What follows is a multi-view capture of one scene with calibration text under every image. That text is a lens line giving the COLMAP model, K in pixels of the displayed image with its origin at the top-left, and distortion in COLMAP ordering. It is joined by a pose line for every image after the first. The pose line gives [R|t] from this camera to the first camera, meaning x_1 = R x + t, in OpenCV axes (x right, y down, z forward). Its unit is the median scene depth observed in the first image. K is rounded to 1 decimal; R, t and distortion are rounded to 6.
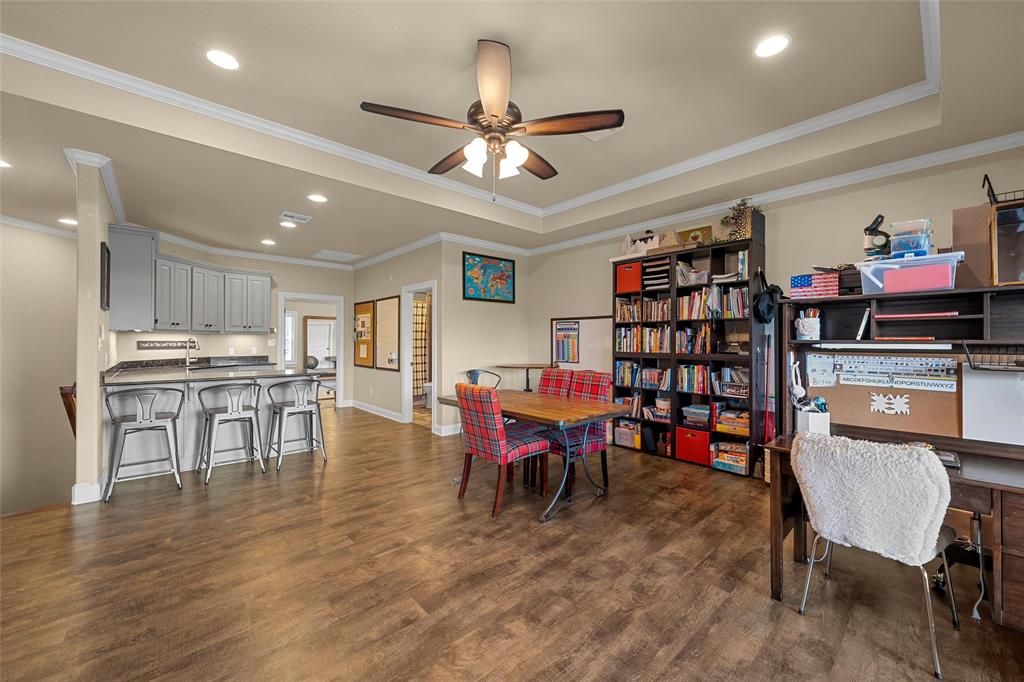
lens RADIAL K [[392.6, 0, 512.0], [0, 392.6, 341.0], [0, 0, 1]] dist [0.001866, 0.000679]
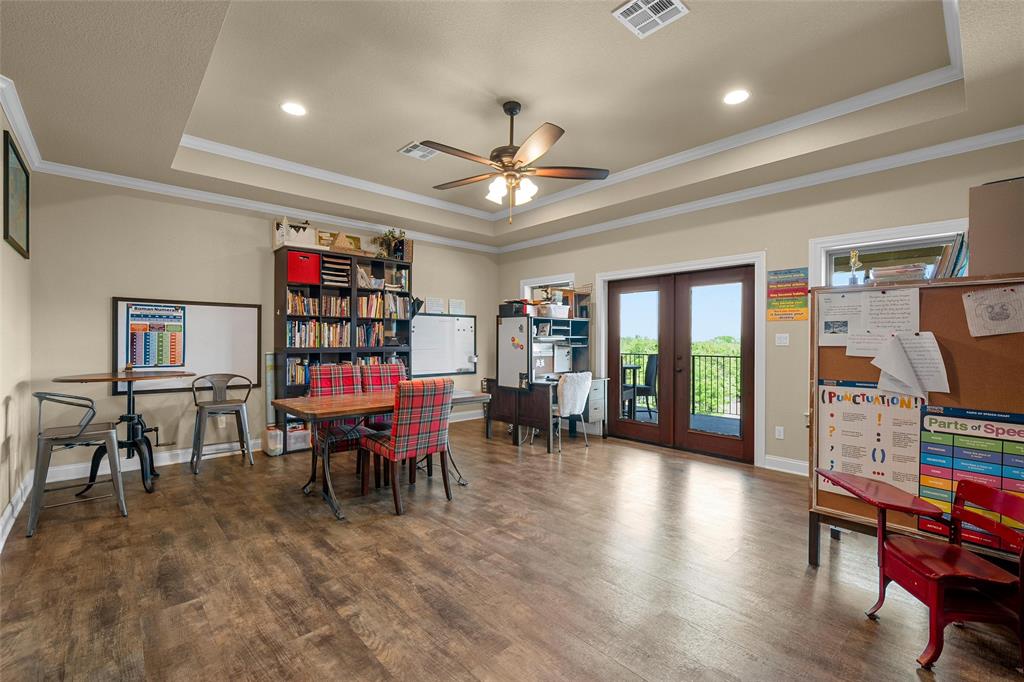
lens RADIAL K [[442.0, 0, 512.0], [0, 442.0, 341.0], [0, 0, 1]] dist [-0.000123, -0.000009]
pose [[-0.004964, -0.001032, 0.999987, -0.831484], [-0.001847, 0.999998, 0.001023, 0.011898], [-0.999986, -0.001841, -0.004966, 0.564235]]
